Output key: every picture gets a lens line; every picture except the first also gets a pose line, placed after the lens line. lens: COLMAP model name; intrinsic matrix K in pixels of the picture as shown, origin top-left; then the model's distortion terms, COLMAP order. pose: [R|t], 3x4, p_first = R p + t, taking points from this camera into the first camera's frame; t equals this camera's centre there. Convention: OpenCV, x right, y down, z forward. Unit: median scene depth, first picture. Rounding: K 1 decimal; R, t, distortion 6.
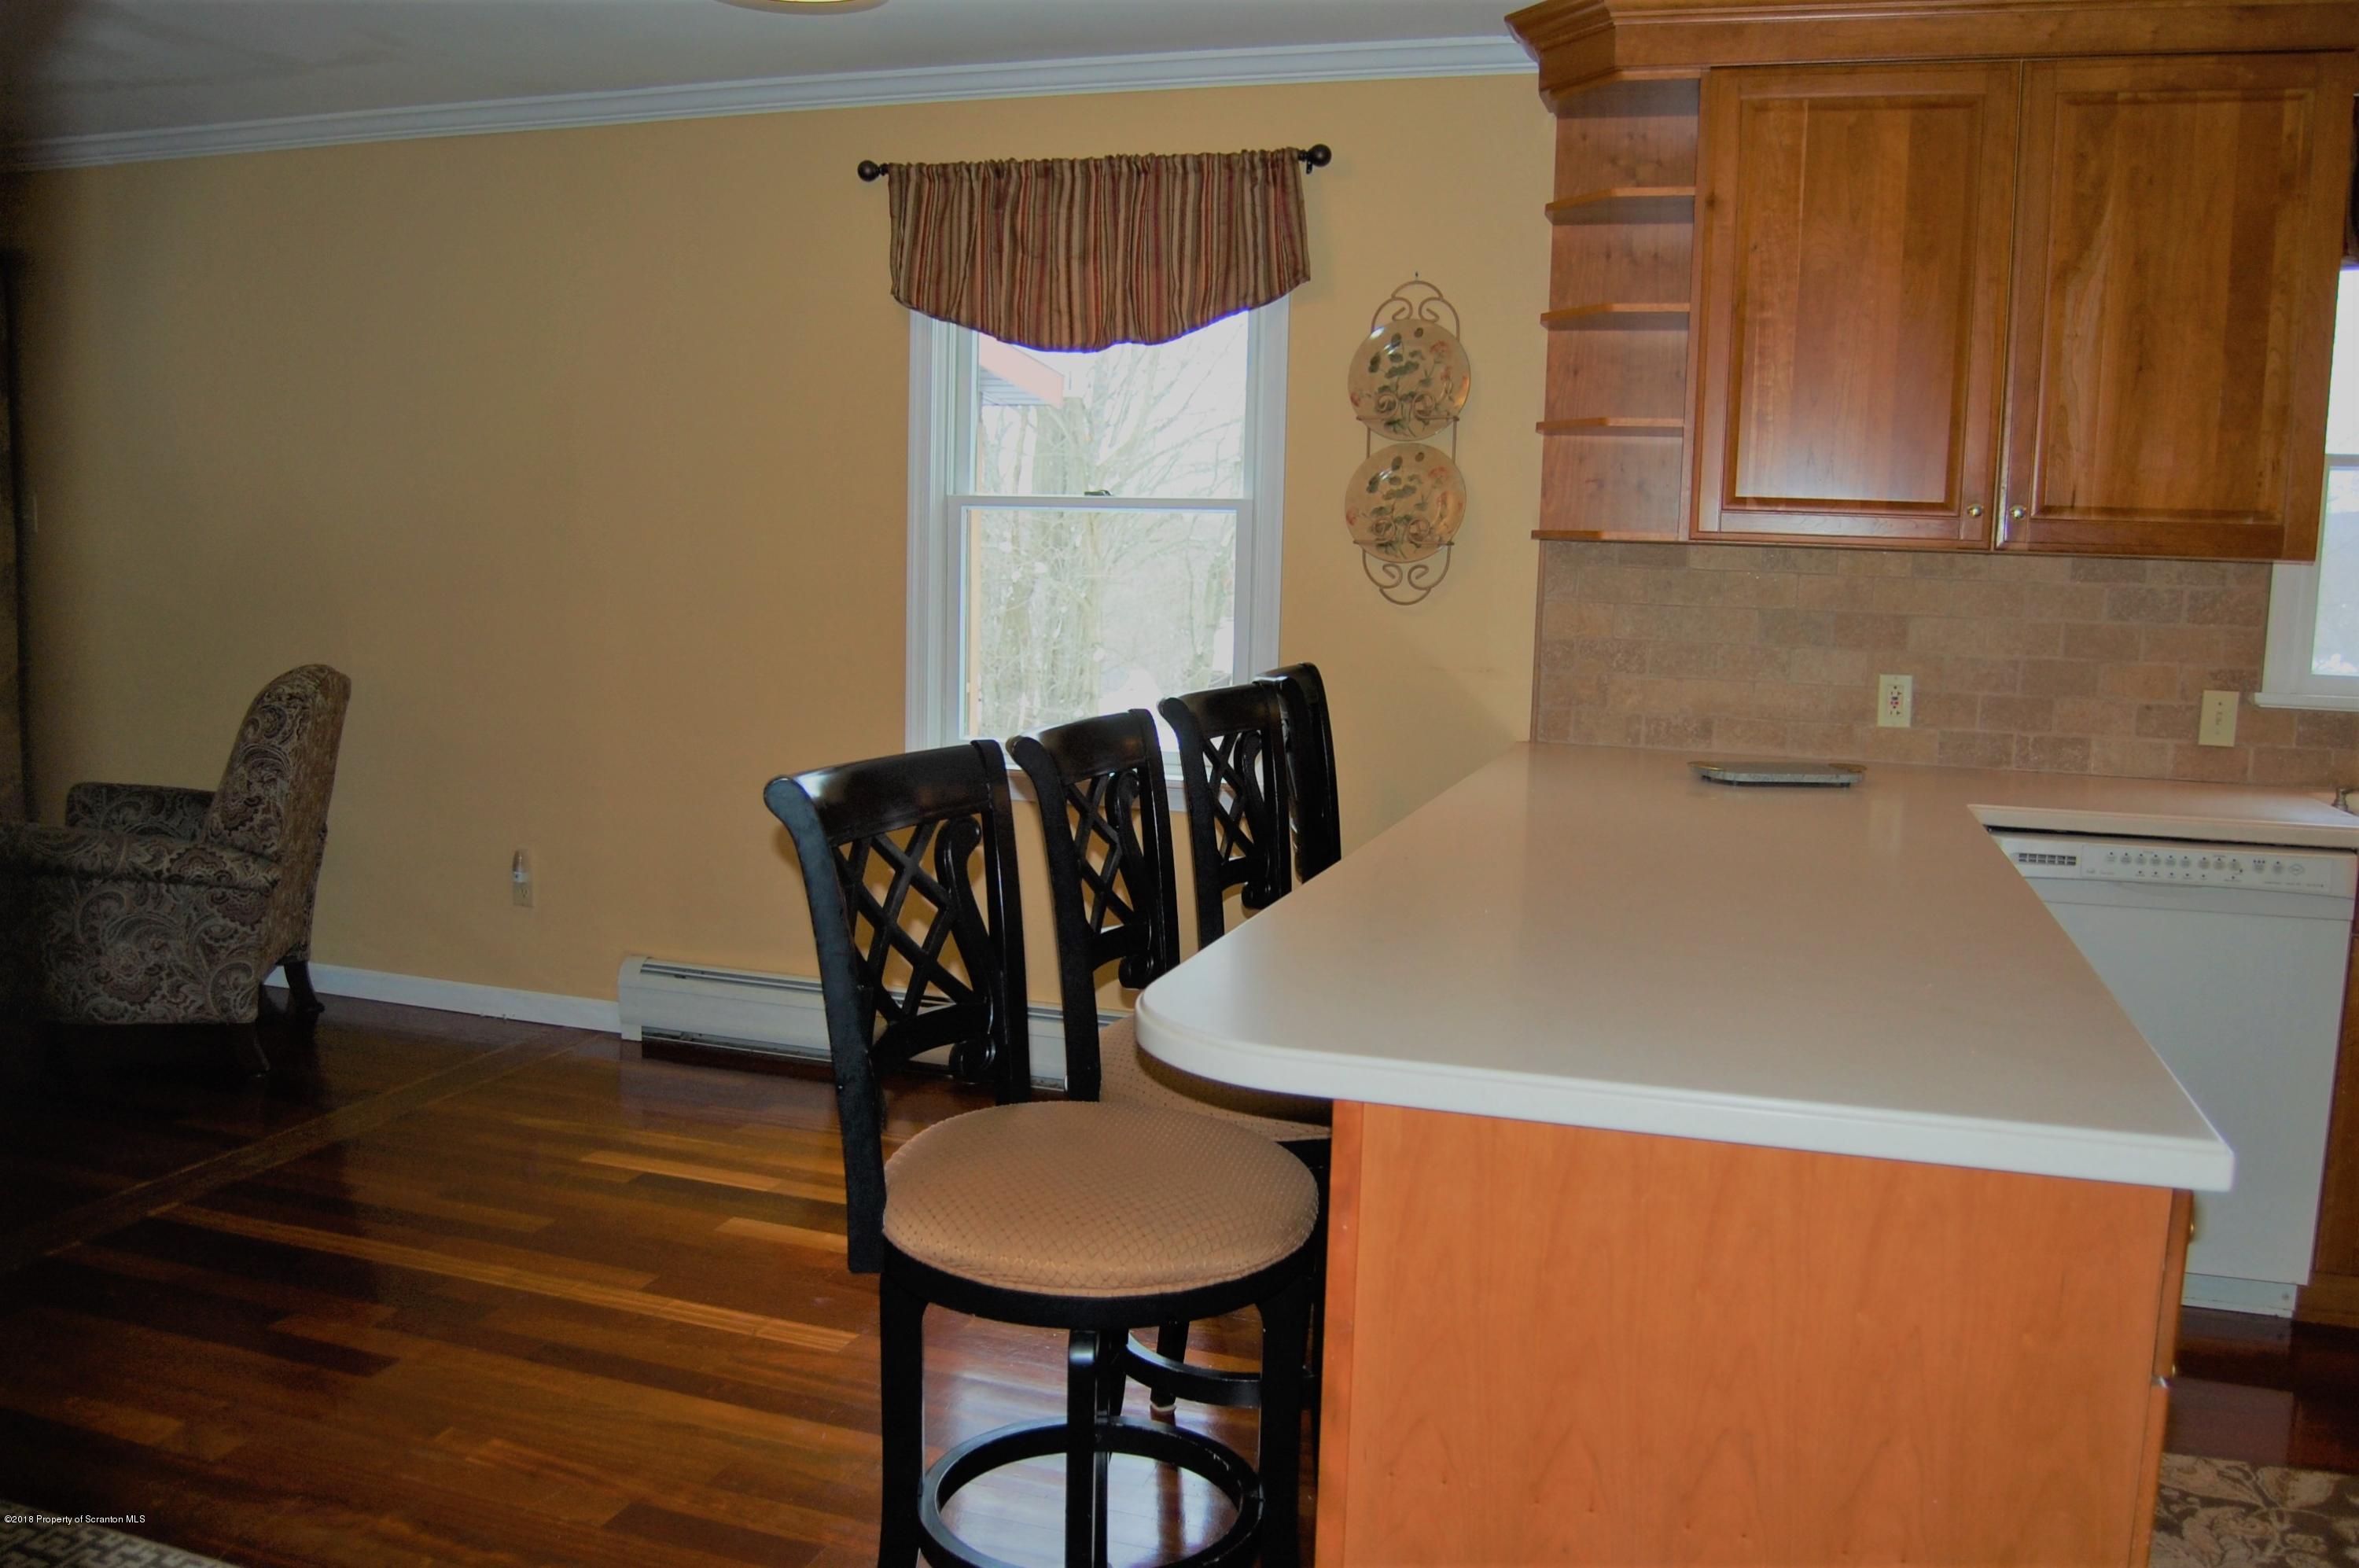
lens RADIAL K [[1851.5, 0, 1189.6], [0, 1851.5, 789.2], [0, 0, 1]] dist [-0.094441, 0.036637]
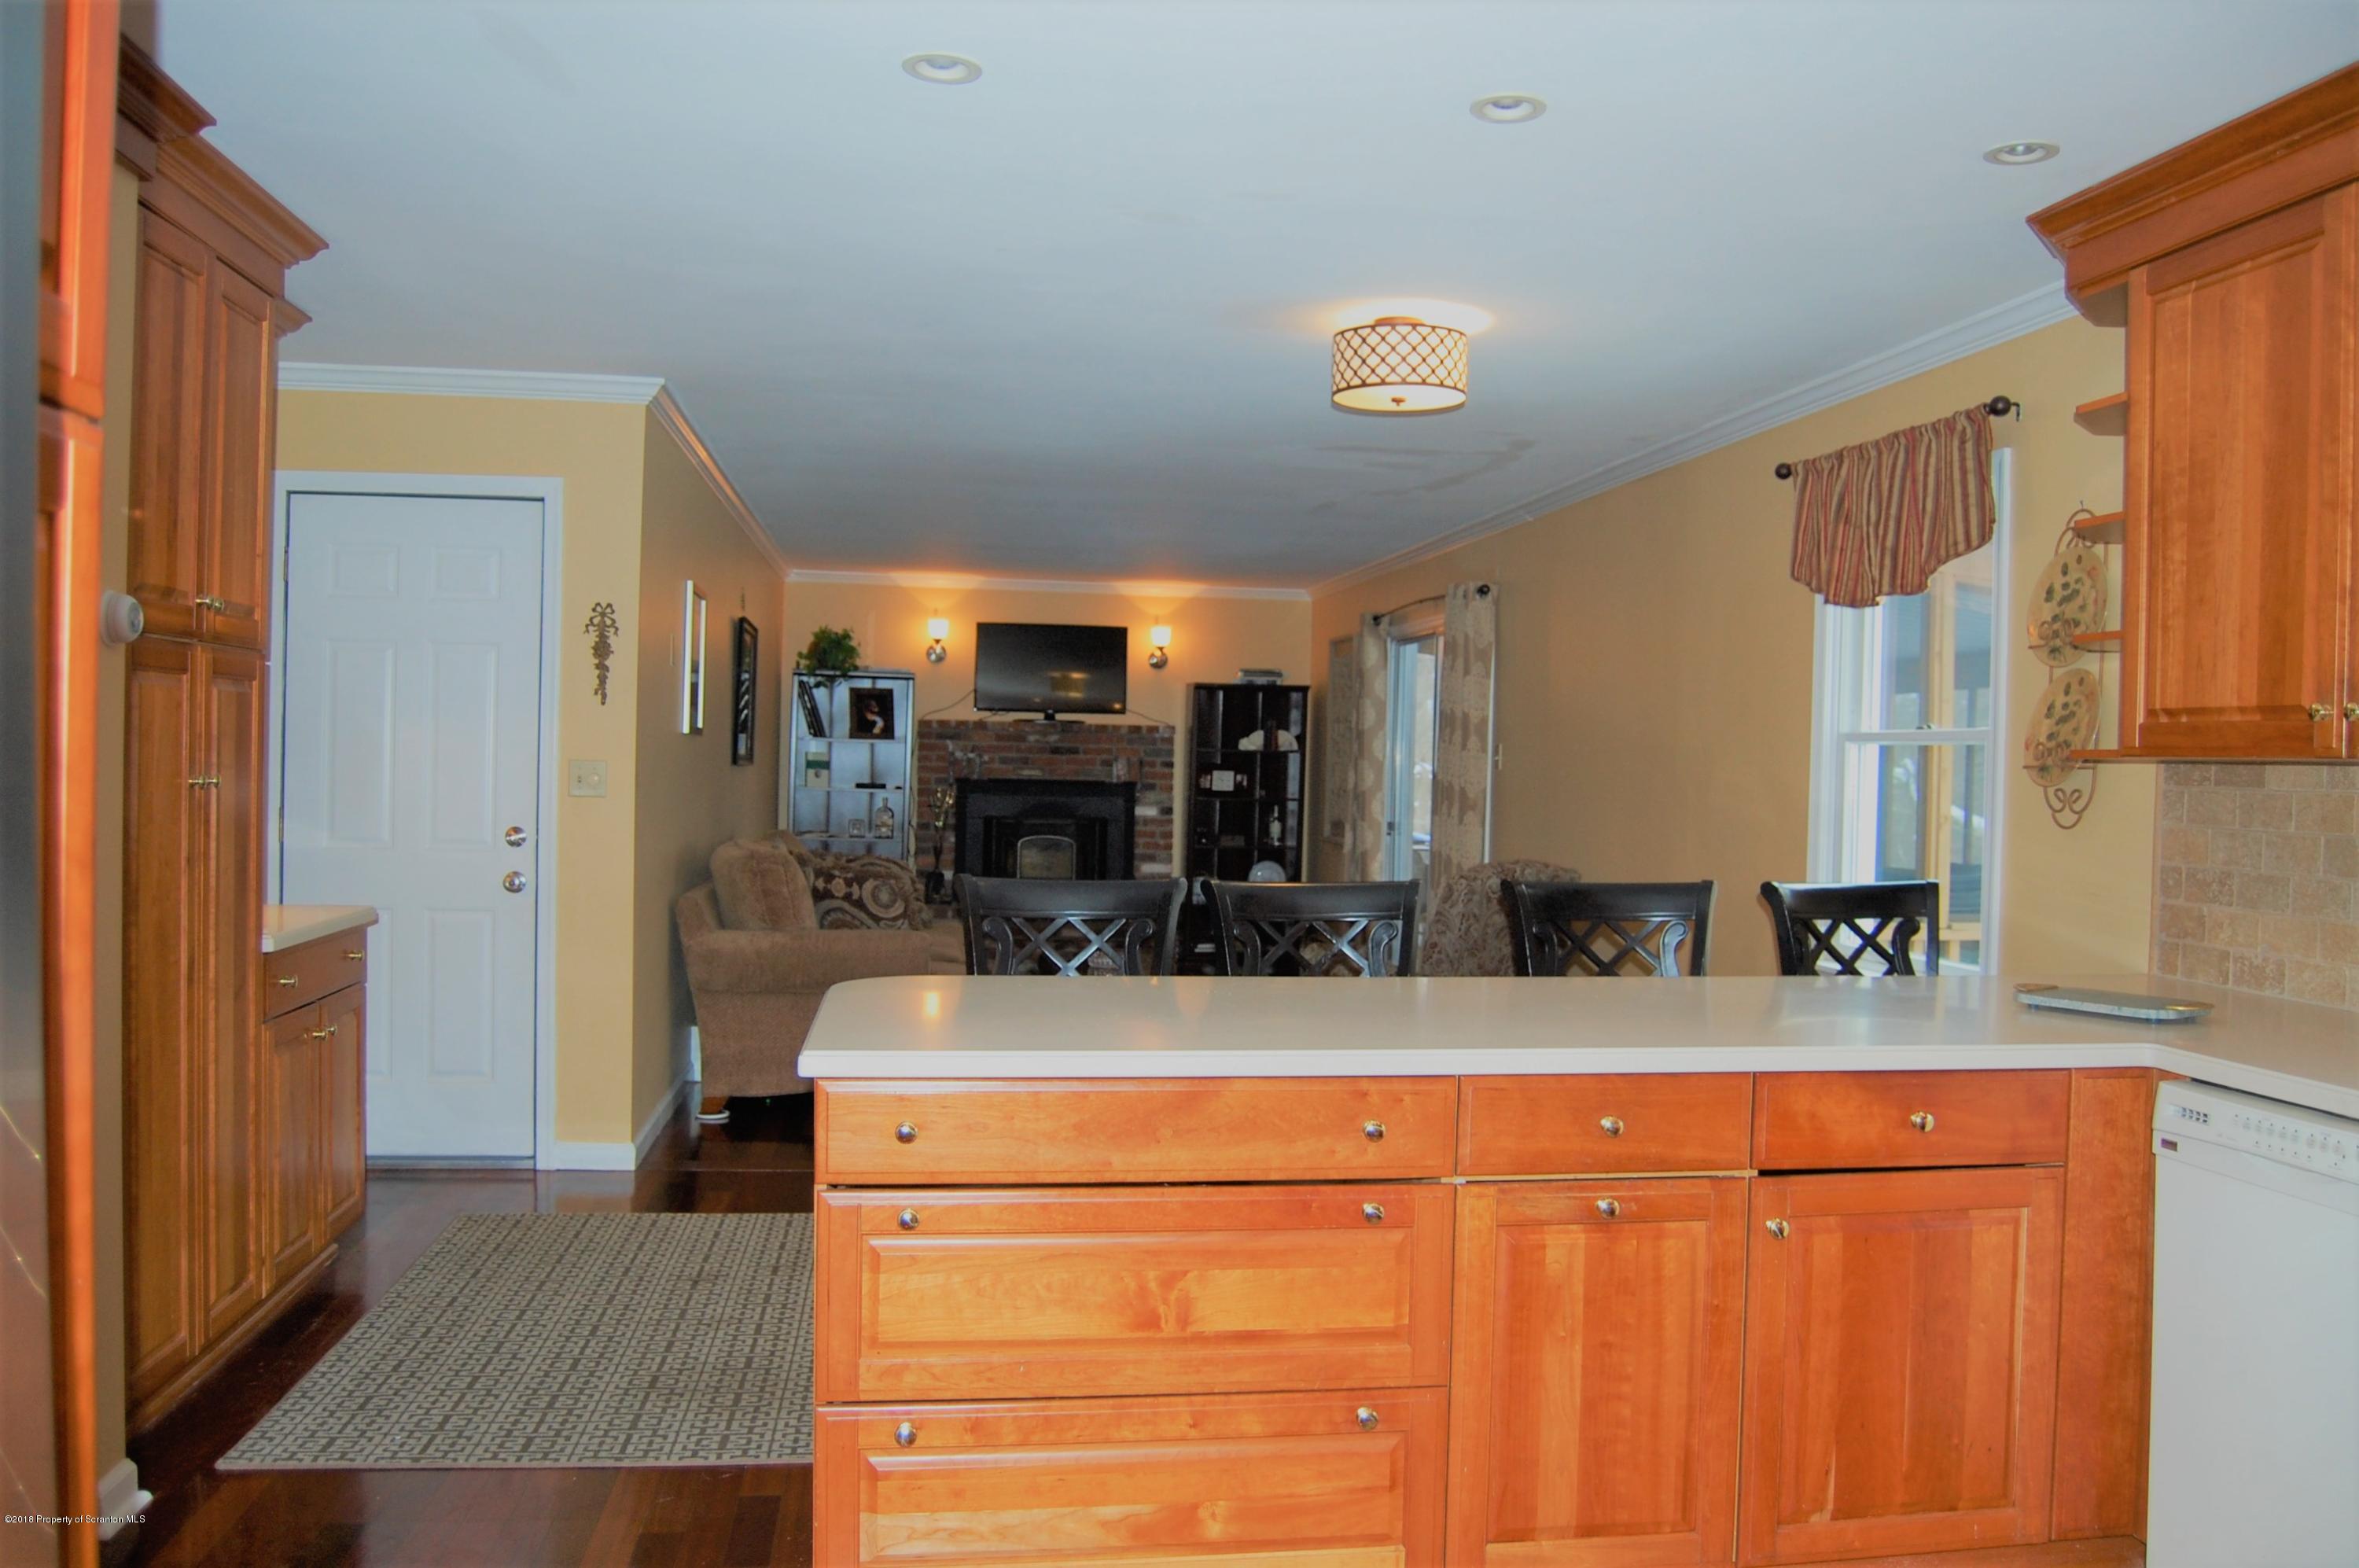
lens RADIAL K [[1851.3, 0, 1189.1], [0, 1851.3, 778.5], [0, 0, 1]] dist [-0.003705, 0.000467]
pose [[0.441628, -0.008515, -0.897158, 0.774227], [-0.118944, 0.990573, -0.067952, -0.002198], [0.889279, 0.136721, 0.436452, 0.131584]]
